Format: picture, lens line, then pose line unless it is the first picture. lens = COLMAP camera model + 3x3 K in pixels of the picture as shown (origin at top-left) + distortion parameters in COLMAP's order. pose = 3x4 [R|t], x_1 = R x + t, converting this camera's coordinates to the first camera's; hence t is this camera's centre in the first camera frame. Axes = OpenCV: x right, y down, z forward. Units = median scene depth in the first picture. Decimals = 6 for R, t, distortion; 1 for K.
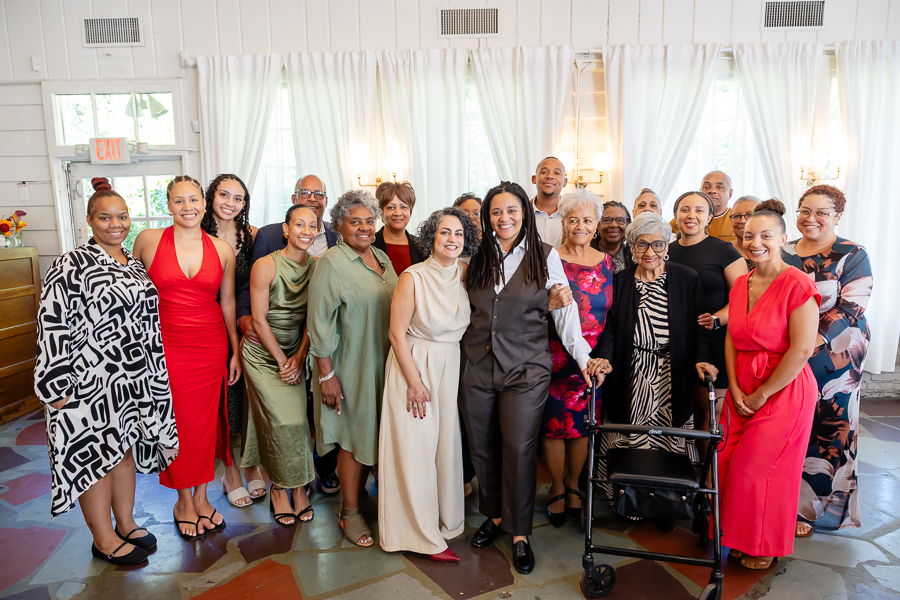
lens RADIAL K [[612.4, 0, 448.1], [0, 612.4, 309.8], [0, 0, 1]] dist [-0.011271, -0.002242]
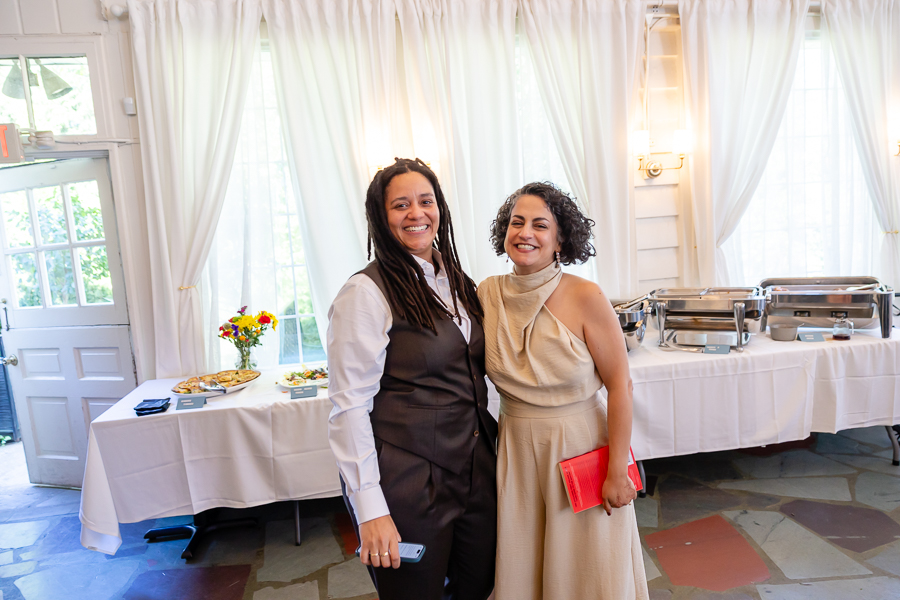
lens RADIAL K [[612.4, 0, 448.1], [0, 612.4, 309.8], [0, 0, 1]] dist [-0.011271, -0.002242]
pose [[0.975113, -0.083303, 0.205462, -0.234393], [0.085838, 0.996303, -0.003438, -0.045319], [-0.204416, 0.020989, 0.978659, 0.281803]]
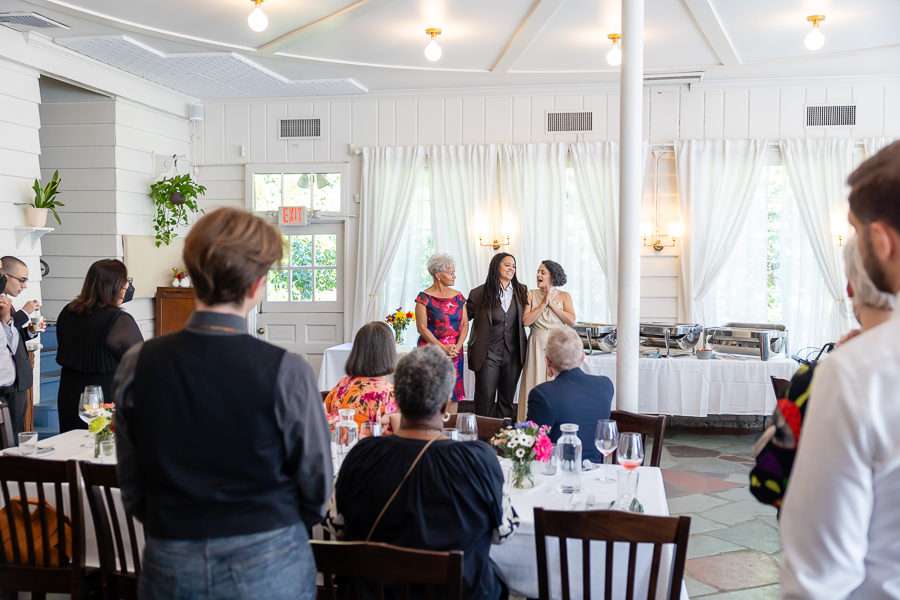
lens RADIAL K [[844.3, 0, 450.0], [0, 844.3, 300.0], [0, 0, 1]] dist [-0.006831, -0.012768]
pose [[0.989951, 0.023953, -0.139370, 0.041769], [-0.039859, 0.992854, -0.112486, 0.114457], [0.135680, 0.116911, 0.983831, -0.748484]]
